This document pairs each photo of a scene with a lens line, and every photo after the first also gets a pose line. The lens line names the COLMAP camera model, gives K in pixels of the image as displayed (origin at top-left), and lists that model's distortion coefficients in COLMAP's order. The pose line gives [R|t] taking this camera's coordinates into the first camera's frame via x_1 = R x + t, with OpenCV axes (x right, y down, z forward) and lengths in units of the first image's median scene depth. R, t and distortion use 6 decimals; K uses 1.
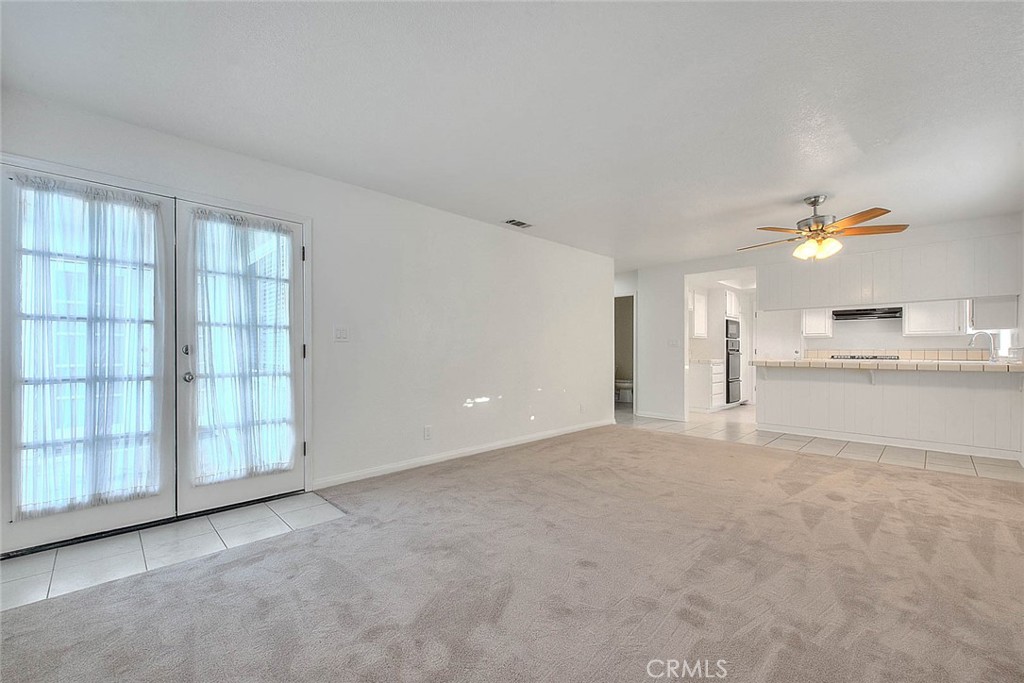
lens RADIAL K [[418.1, 0, 511.1], [0, 418.1, 346.6], [0, 0, 1]] dist [-0.000652, -0.000369]
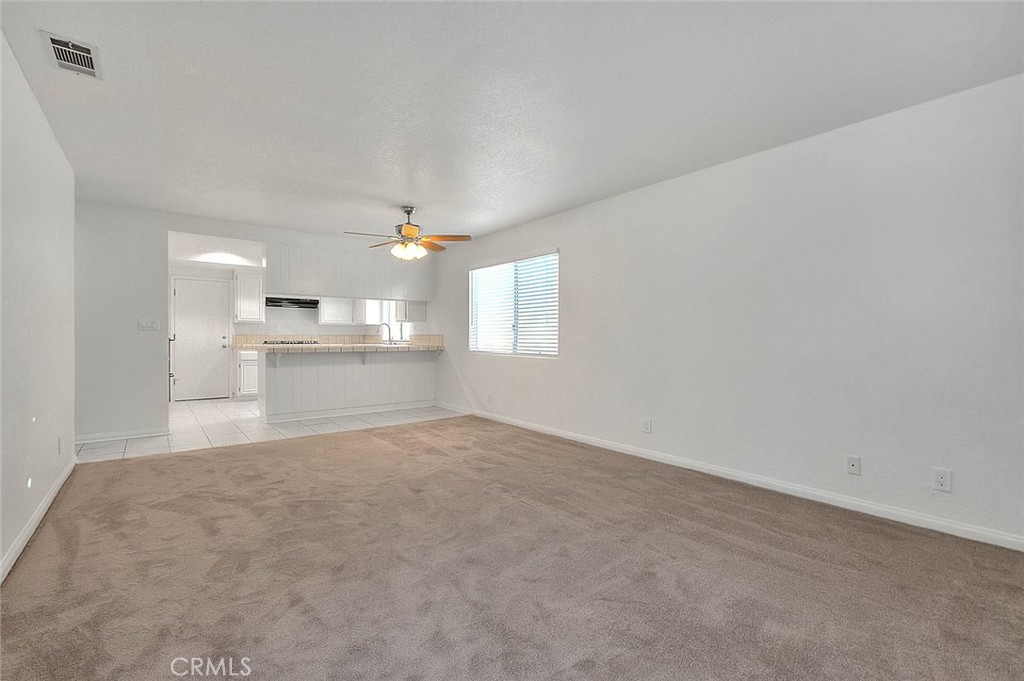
lens RADIAL K [[443.4, 0, 513.6], [0, 443.4, 337.7], [0, 0, 1]] dist [-0.003583, -0.000372]
pose [[0.106412, -0.003322, 0.994317, -0.477940], [-0.011804, 0.999920, 0.004604, 0.002102], [-0.994252, -0.012227, 0.106365, 0.550021]]
